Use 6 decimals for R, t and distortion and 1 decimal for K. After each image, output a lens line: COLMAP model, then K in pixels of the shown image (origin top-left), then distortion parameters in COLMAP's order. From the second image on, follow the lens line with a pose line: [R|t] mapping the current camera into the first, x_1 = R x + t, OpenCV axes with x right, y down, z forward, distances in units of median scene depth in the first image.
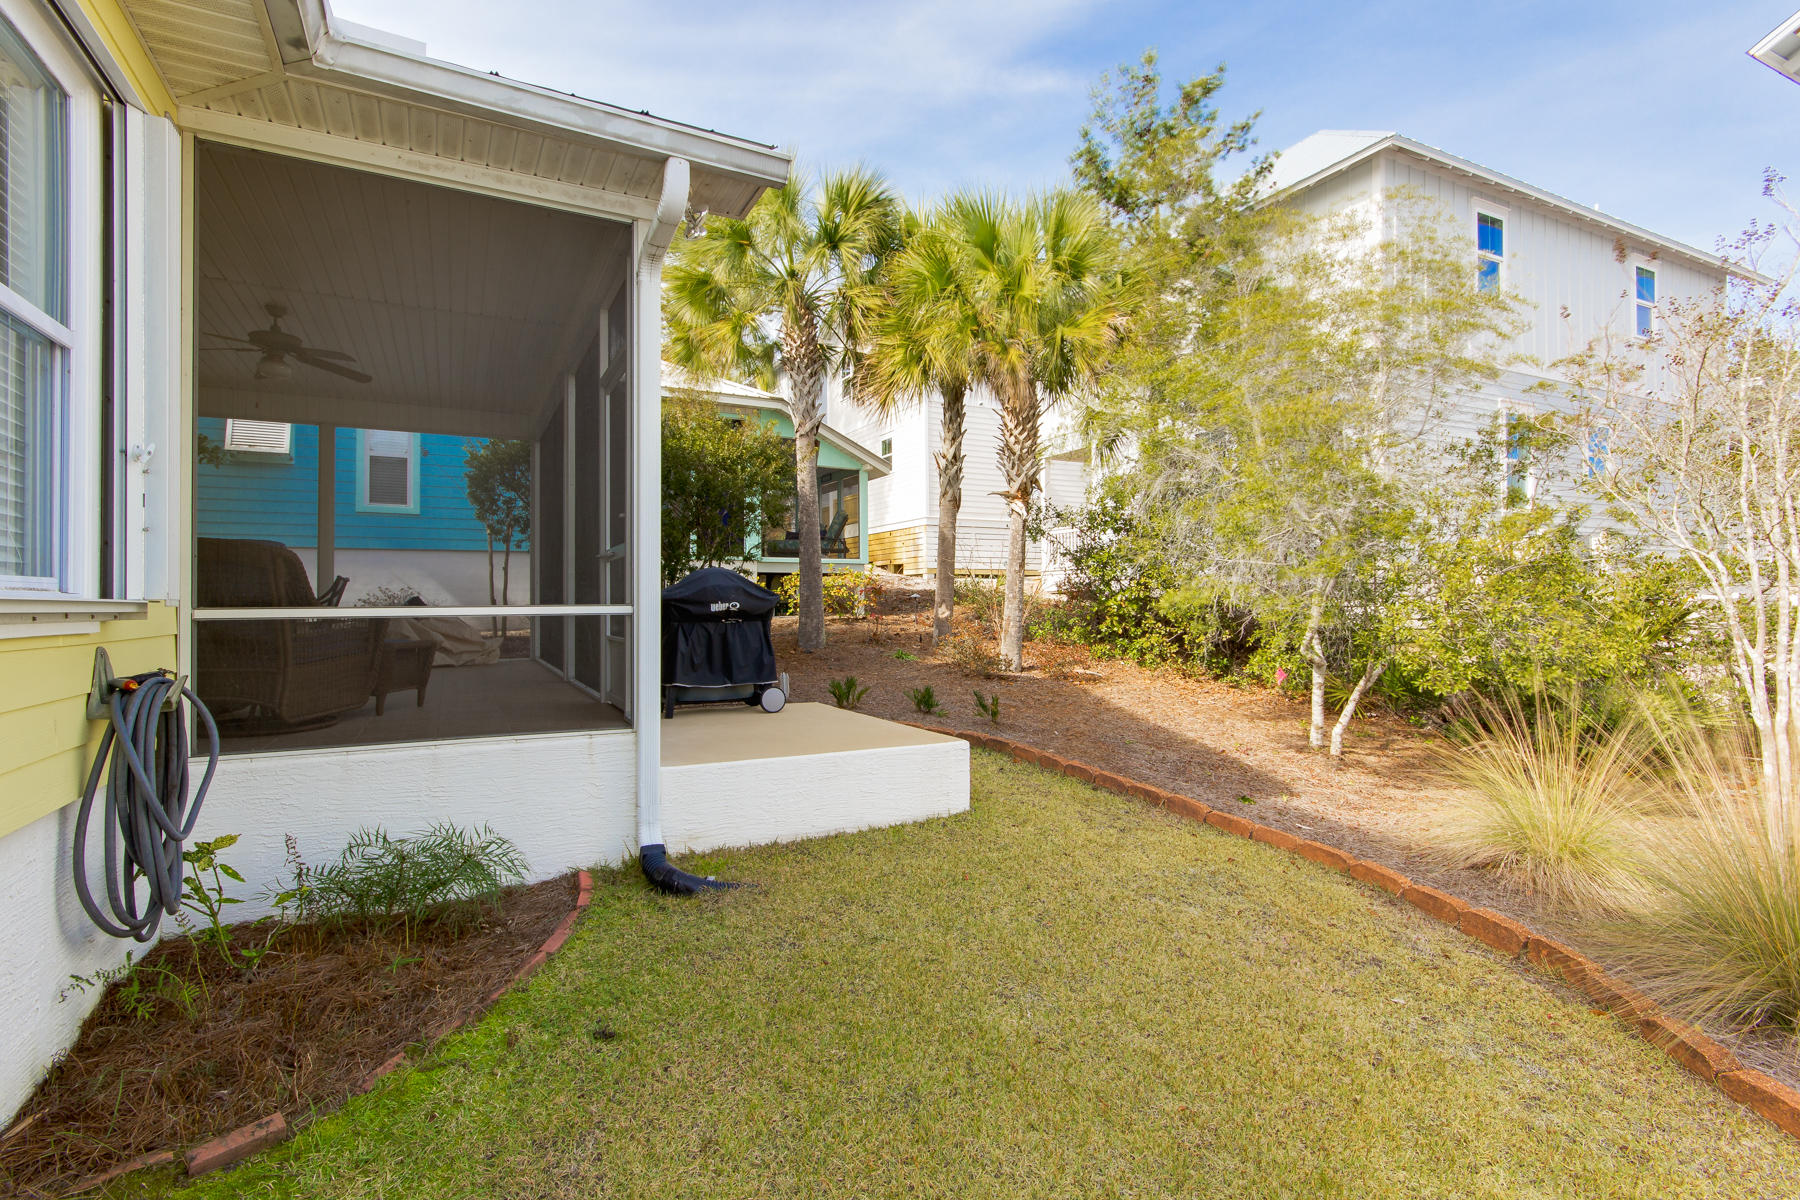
lens RADIAL K [[850.6, 0, 901.6], [0, 850.6, 608.3], [0, 0, 1]] dist [0.010985, -0.000221]
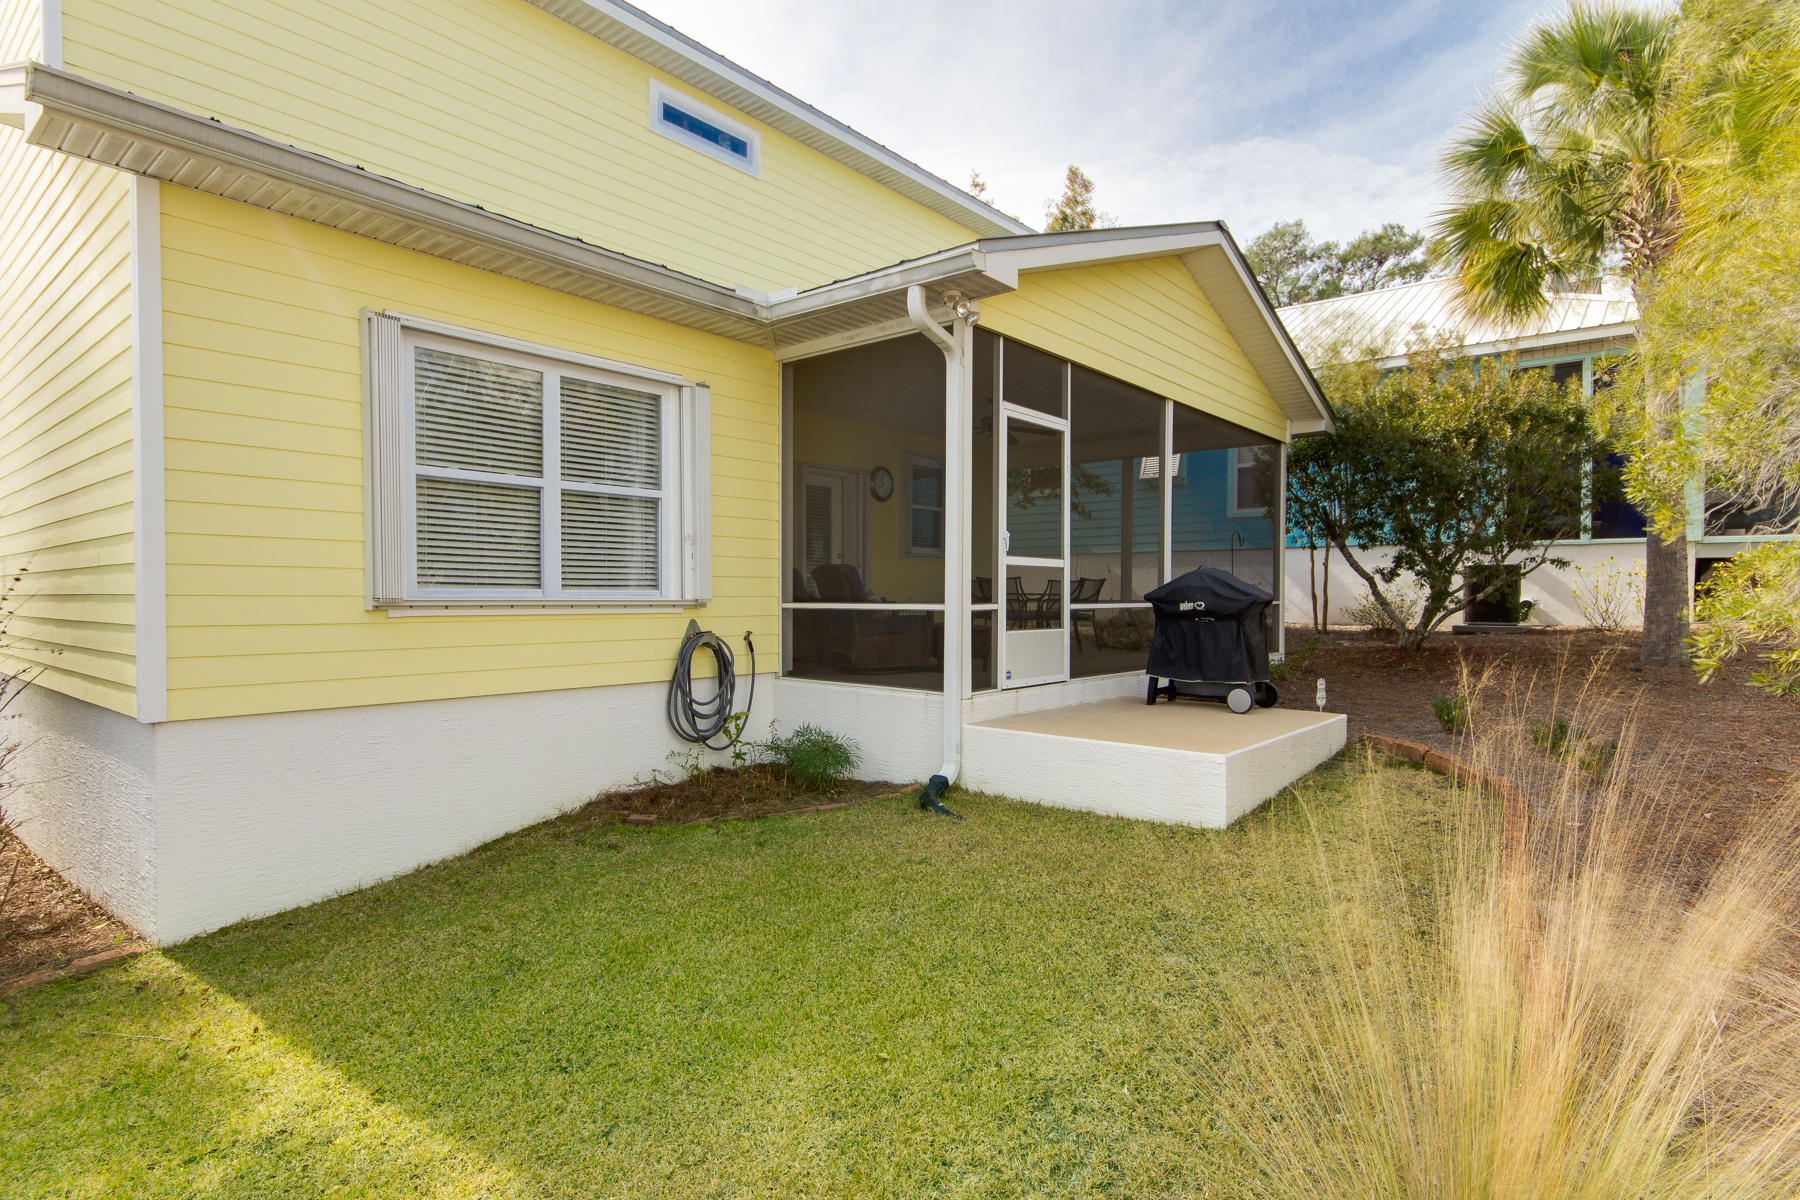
lens RADIAL K [[922.6, 0, 908.9], [0, 922.6, 635.1], [0, 0, 1]] dist [0.035470, 0.000227]
pose [[0.388264, 0.044313, -0.920482, 0.969352], [-0.010977, 0.998995, 0.043462, -0.016109], [0.921483, -0.006771, 0.388360, 0.331025]]
